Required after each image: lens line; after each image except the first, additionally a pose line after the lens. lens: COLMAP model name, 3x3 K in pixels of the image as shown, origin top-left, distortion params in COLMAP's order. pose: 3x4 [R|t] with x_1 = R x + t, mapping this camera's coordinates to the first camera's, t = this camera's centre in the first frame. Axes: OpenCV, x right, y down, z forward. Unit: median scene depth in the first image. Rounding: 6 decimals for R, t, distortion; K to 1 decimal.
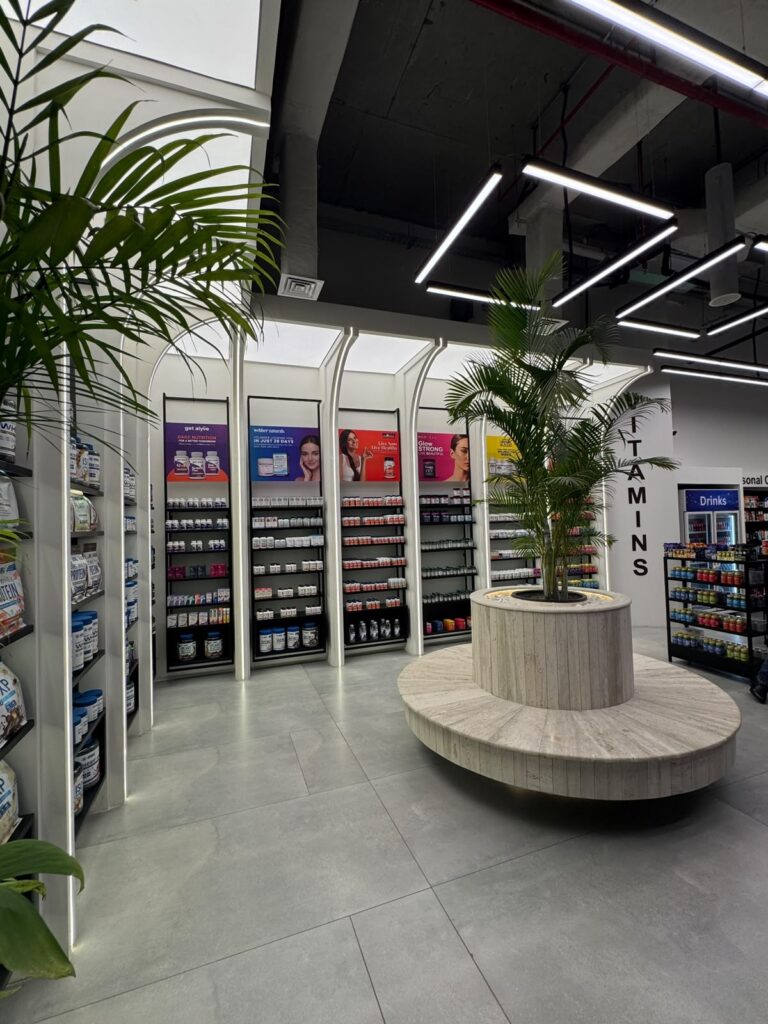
lens RADIAL K [[441.0, 0, 381.1], [0, 441.0, 513.4], [0, 0, 1]] dist [-0.002557, 0.000416]
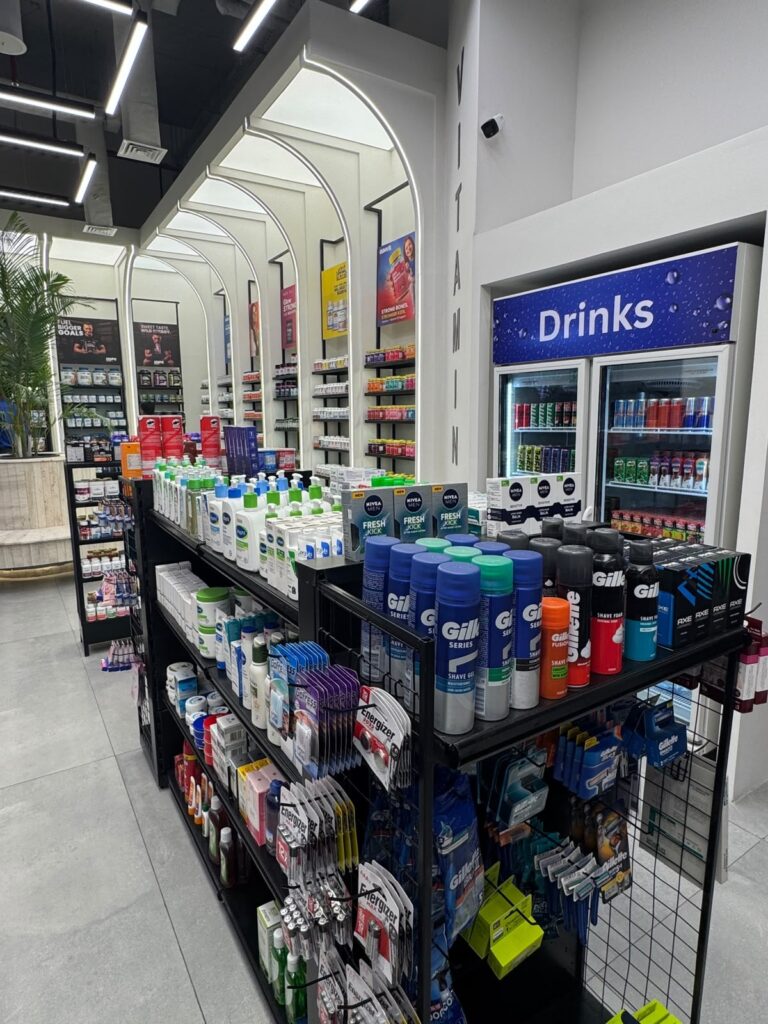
lens RADIAL K [[592.2, 0, 381.9], [0, 592.2, 507.6], [0, 0, 1]] dist [0.034491, 0.000506]
pose [[0.225839, 0.196450, -0.954151, 1.566117], [0.031471, 0.977473, 0.208701, 0.007162], [0.973656, -0.077161, 0.214569, 1.102752]]
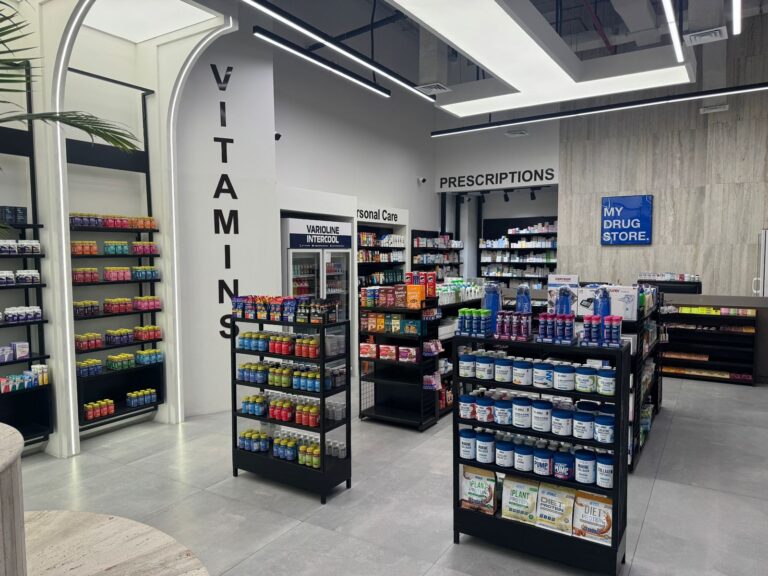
lens RADIAL K [[541.2, 0, 383.4], [0, 541.2, 290.5], [0, 0, 1]] dist [0.072855, -0.088710]
pose [[0.779959, -0.017366, 0.625589, 0.334052], [-0.035635, 0.996761, 0.072098, -0.006179], [-0.624815, -0.078526, 0.776814, 0.258571]]
